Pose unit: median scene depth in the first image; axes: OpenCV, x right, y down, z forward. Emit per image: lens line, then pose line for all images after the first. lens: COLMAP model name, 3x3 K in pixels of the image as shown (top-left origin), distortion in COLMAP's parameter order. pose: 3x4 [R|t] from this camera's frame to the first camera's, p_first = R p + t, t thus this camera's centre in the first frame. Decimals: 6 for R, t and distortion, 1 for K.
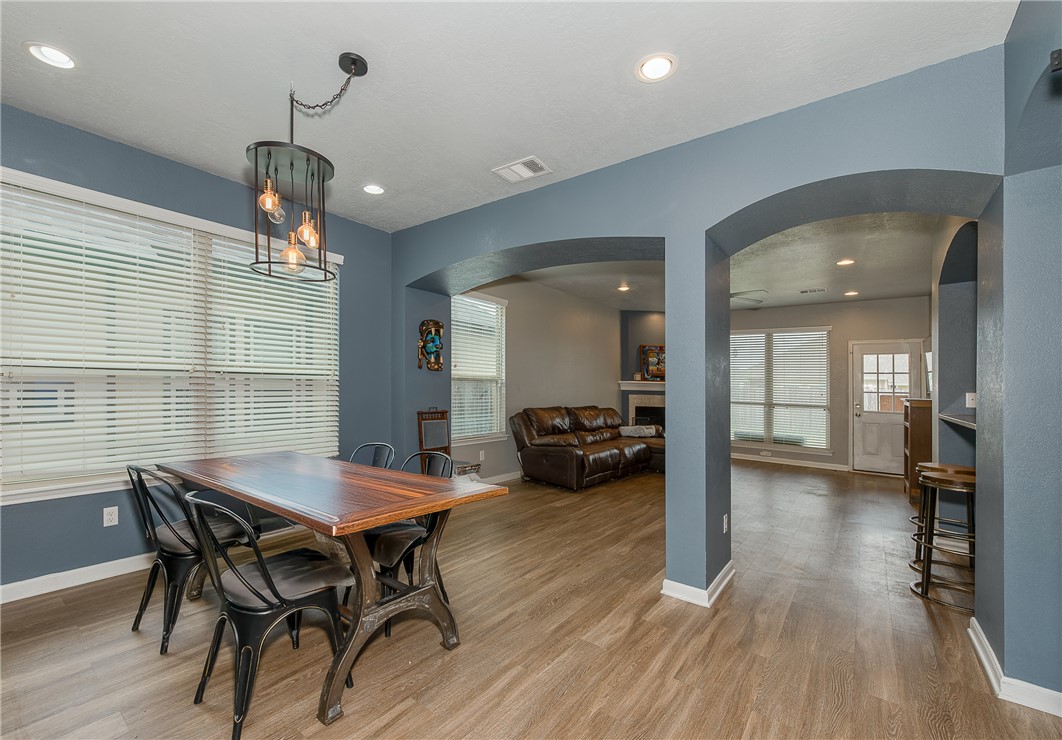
lens RADIAL K [[444.1, 0, 541.4], [0, 444.1, 379.6], [0, 0, 1]] dist [0.002199, 0.000061]
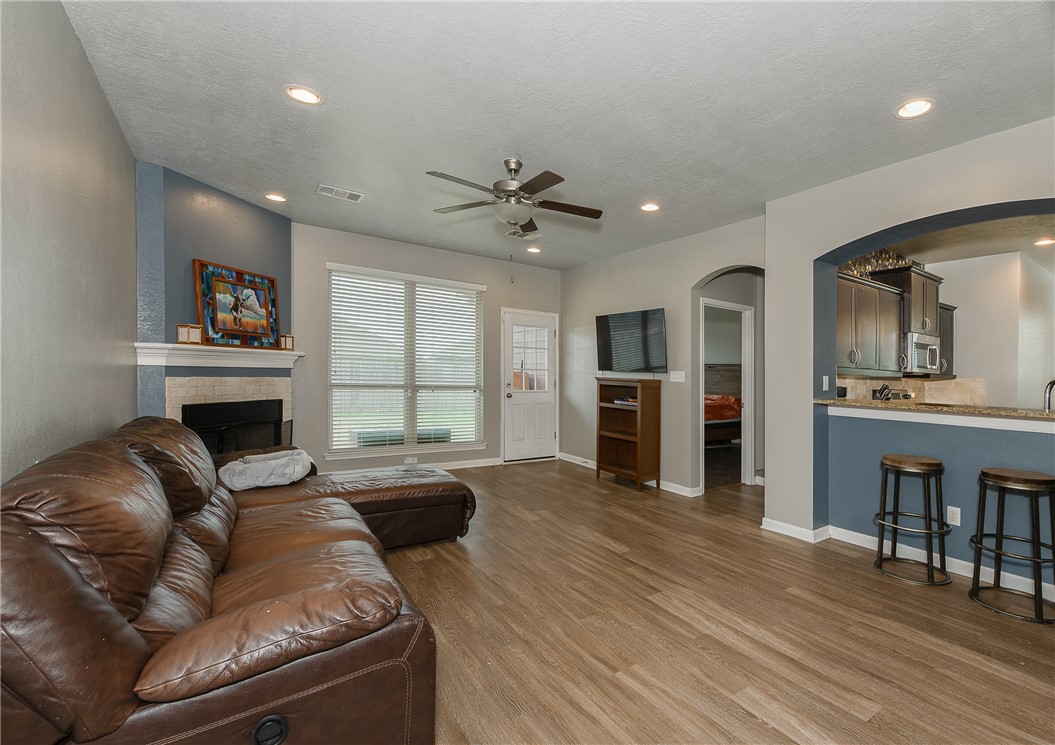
lens RADIAL K [[473.9, 0, 536.1], [0, 473.9, 365.5], [0, 0, 1]] dist [-0.000421, -0.000281]
pose [[0.320669, -0.003575, 0.947184, -0.110209], [-0.032951, 0.999345, 0.014928, 0.006105], [-0.946618, -0.035998, 0.320342, 0.598915]]
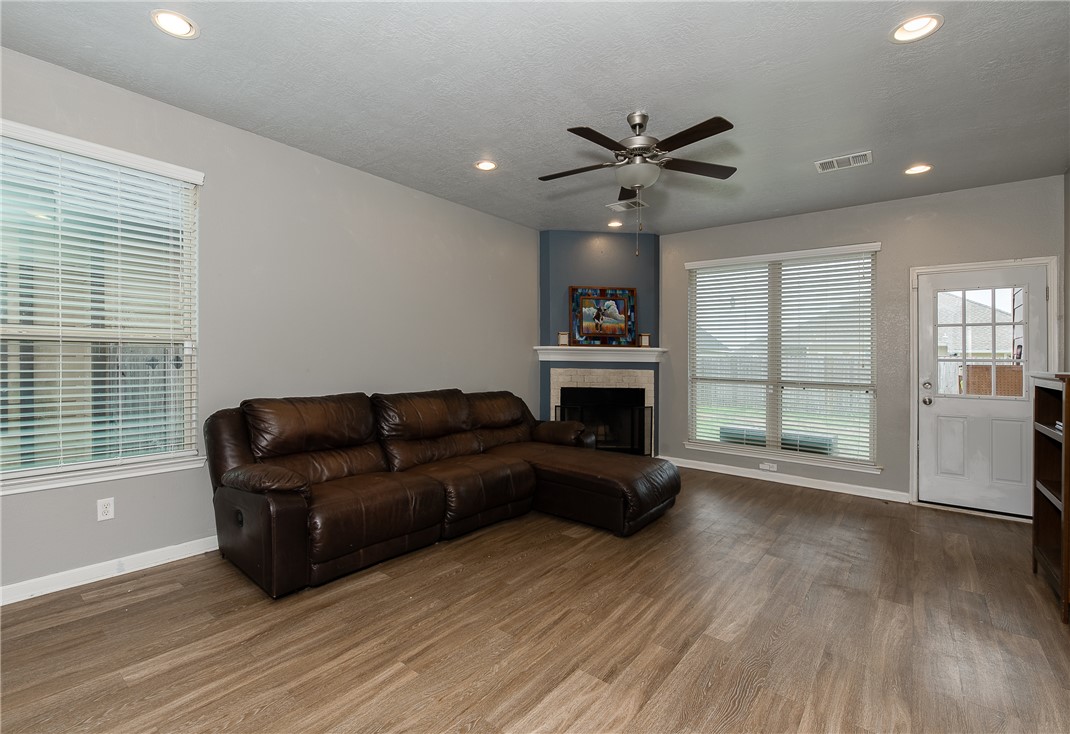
lens RADIAL K [[475.8, 0, 577.8], [0, 475.8, 362.4], [0, 0, 1]] dist [-0.002536, -0.000152]
pose [[0.999818, -0.009236, 0.016682, 0.245560], [0.008891, 0.999748, 0.020607, 0.013657], [-0.016869, -0.020455, 0.999648, 0.380932]]
